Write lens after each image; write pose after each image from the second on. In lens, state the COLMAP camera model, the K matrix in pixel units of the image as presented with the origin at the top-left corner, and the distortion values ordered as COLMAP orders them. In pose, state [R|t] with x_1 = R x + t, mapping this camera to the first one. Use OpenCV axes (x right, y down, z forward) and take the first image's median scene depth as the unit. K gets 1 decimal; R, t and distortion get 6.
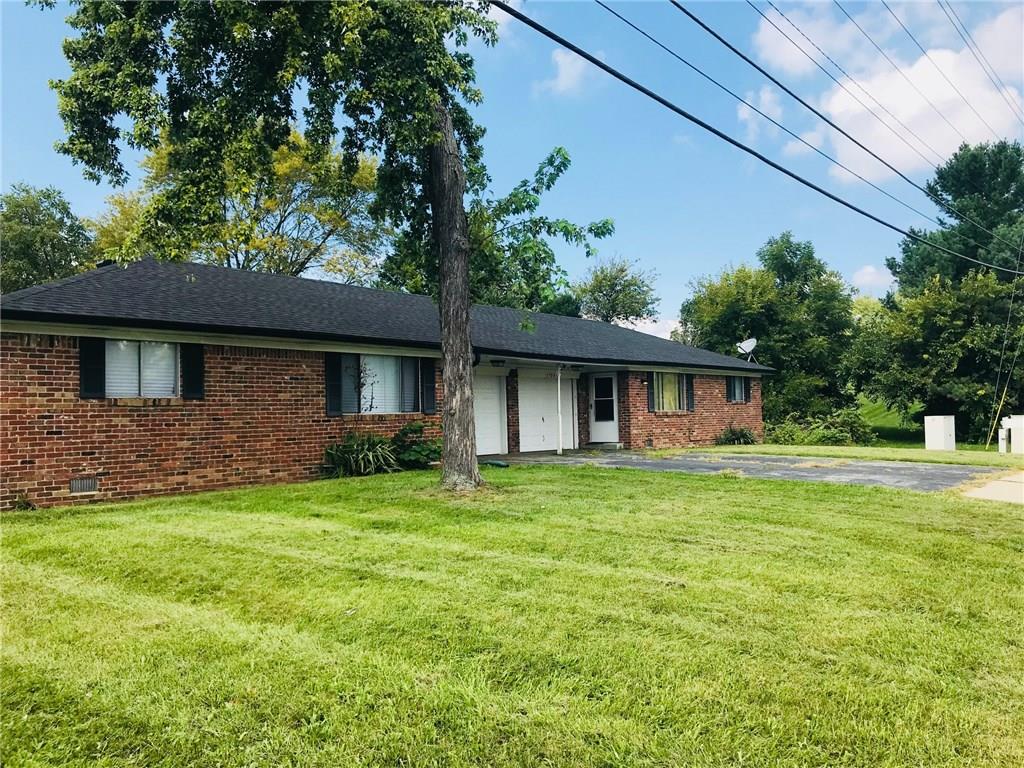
lens RADIAL K [[853.8, 0, 512.0], [0, 853.8, 384.0], [0, 0, 1]] dist [0.046583, -0.001505]
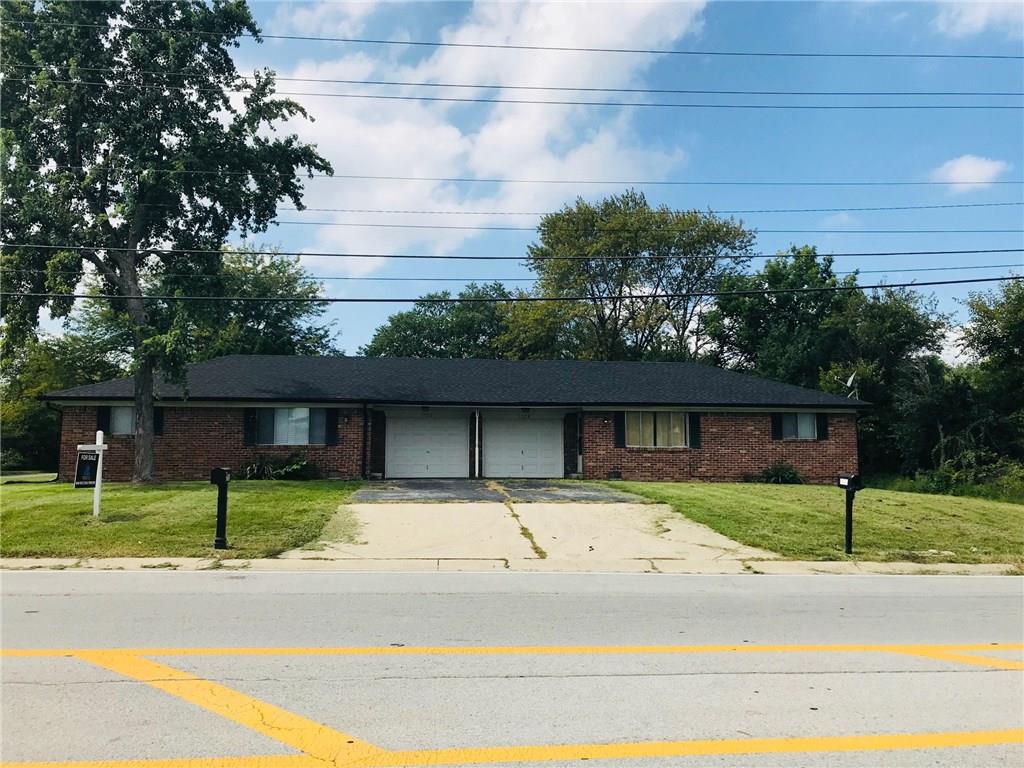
lens RADIAL K [[853.8, 0, 512.0], [0, 853.8, 384.0], [0, 0, 1]] dist [0.046583, -0.001505]
pose [[0.677341, -0.038764, -0.734647, 1.268413], [0.010194, 0.999009, -0.043315, -0.004236], [0.735599, 0.021850, 0.677065, 0.214551]]
